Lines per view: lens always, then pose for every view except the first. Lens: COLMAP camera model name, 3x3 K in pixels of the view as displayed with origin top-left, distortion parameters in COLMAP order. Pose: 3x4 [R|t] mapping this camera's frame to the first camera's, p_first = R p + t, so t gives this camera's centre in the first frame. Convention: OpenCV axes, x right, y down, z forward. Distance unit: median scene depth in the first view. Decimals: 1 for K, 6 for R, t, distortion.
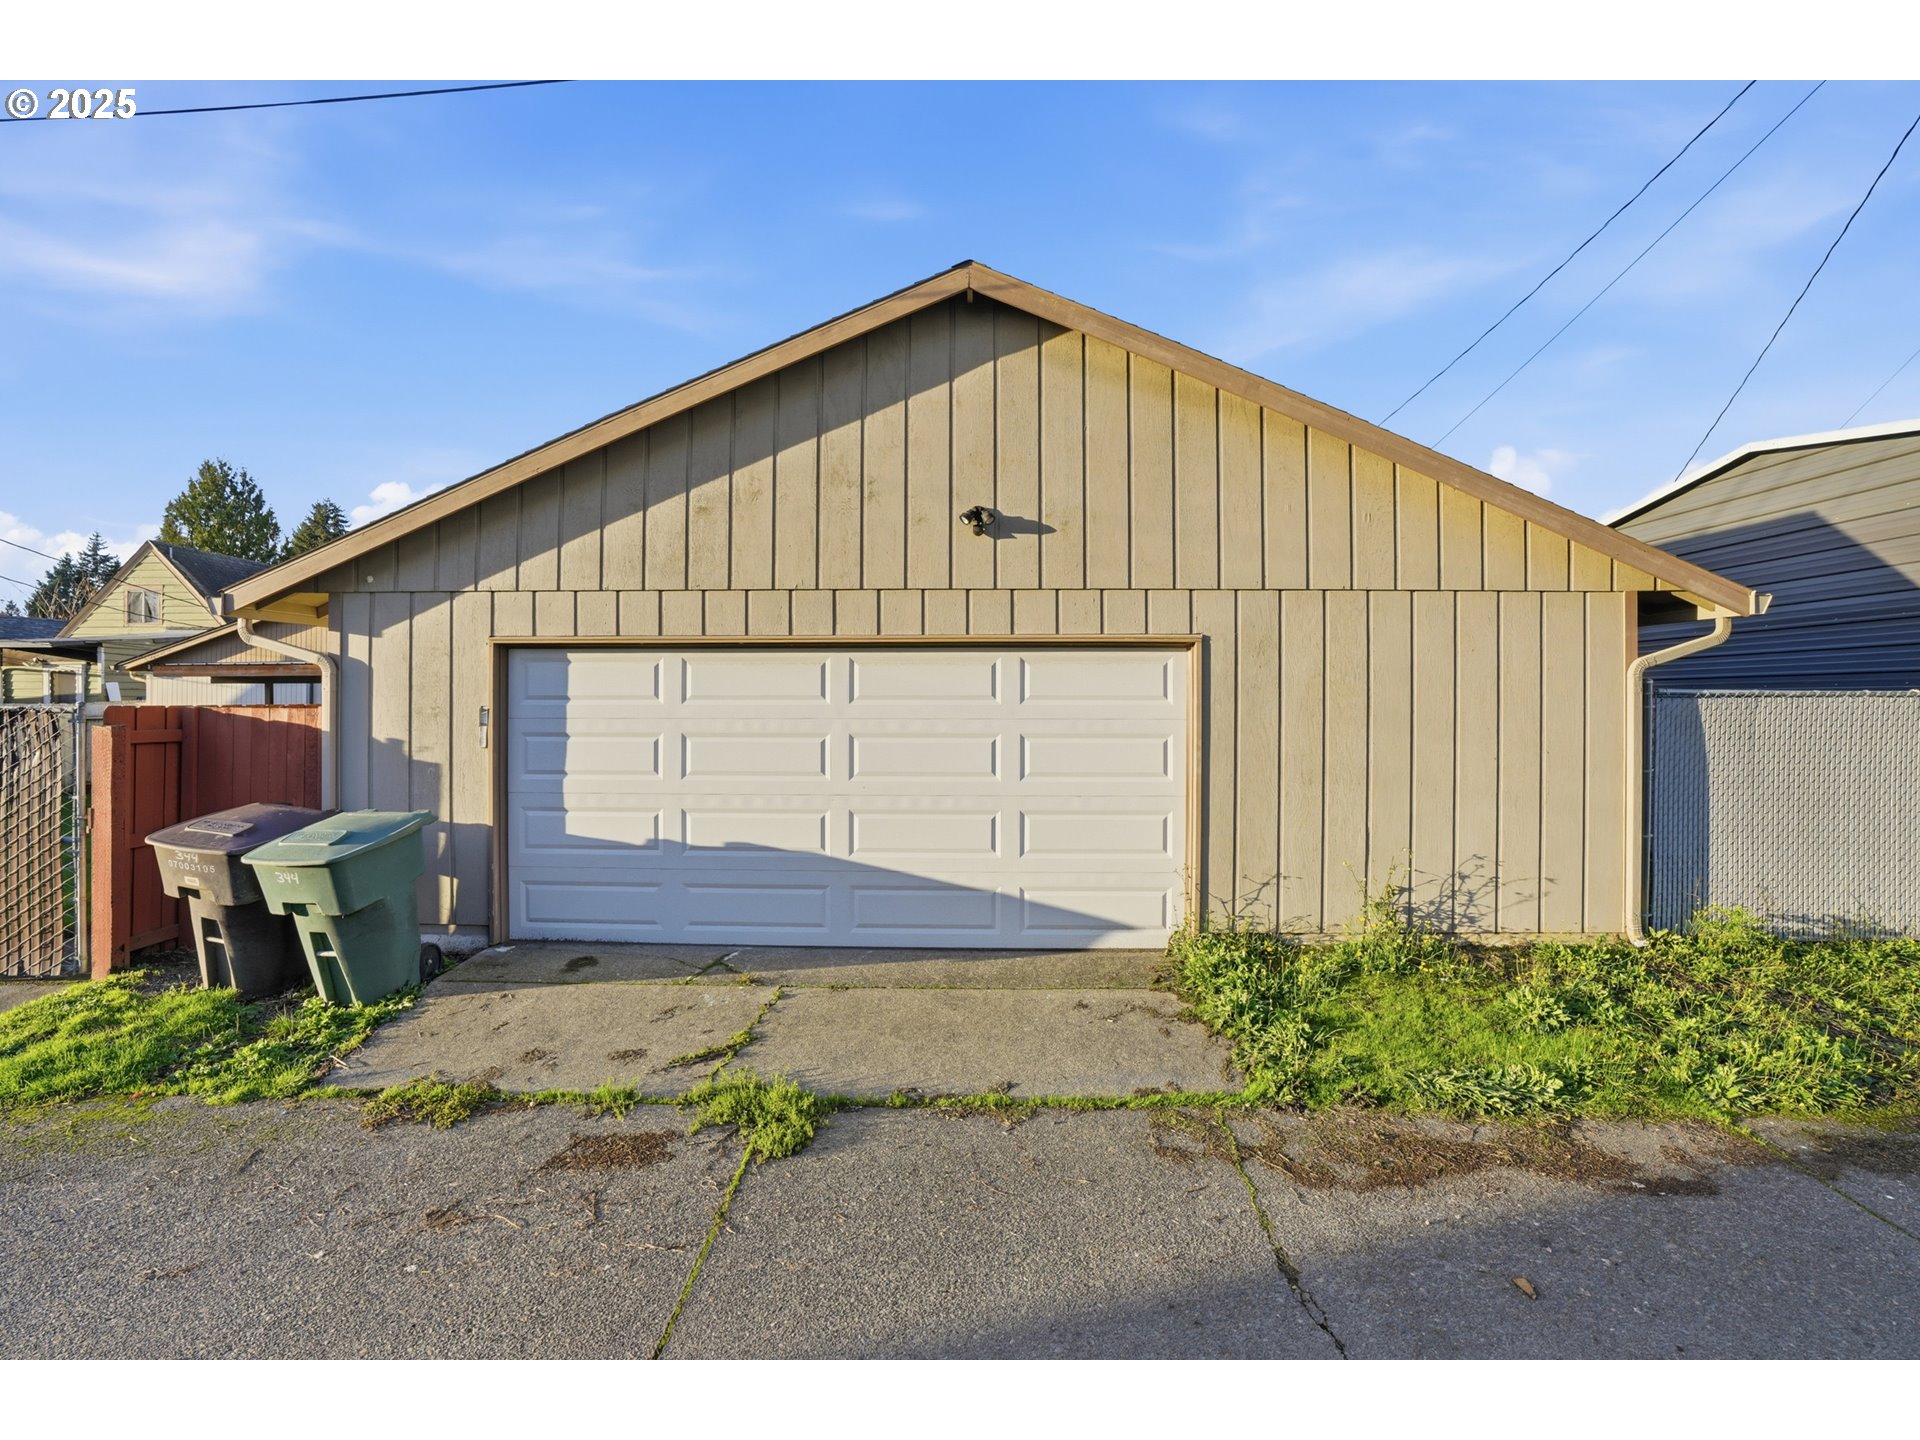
lens RADIAL K [[896.0, 0, 956.5], [0, 896.0, 705.4], [0, 0, 1]] dist [-0.065844, 0.026159]
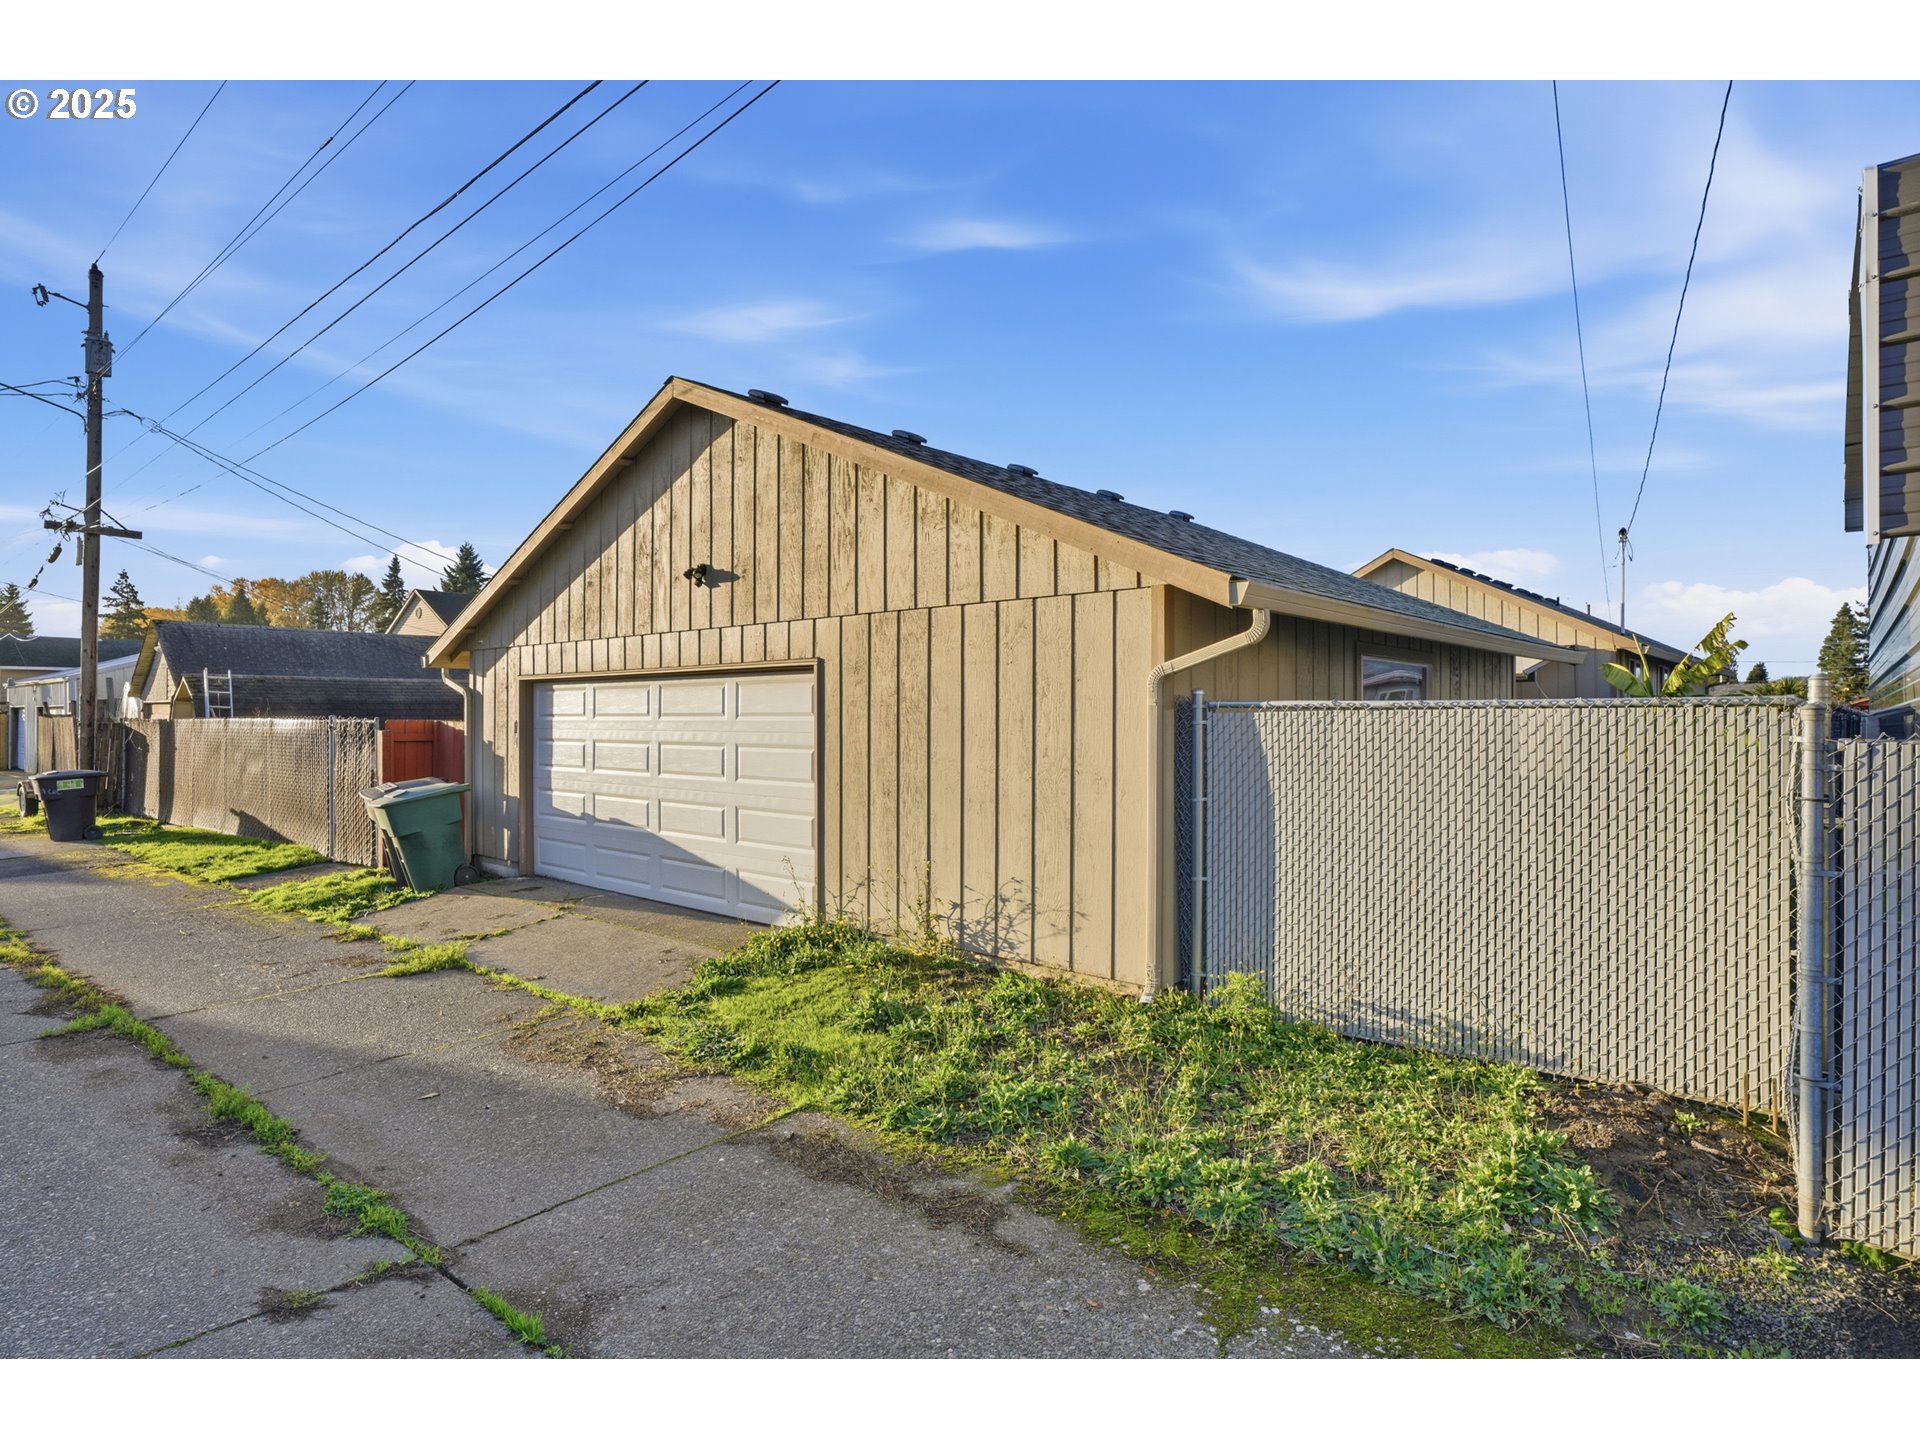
lens RADIAL K [[1084.0, 0, 965.5], [0, 1084.0, 709.2], [0, 0, 1]] dist [-0.003127, -0.000020]
pose [[0.755915, -0.006023, -0.654642, 1.313260], [0.000661, 0.999964, -0.008437, -0.002179], [0.654669, 0.005945, 0.755892, 0.076610]]
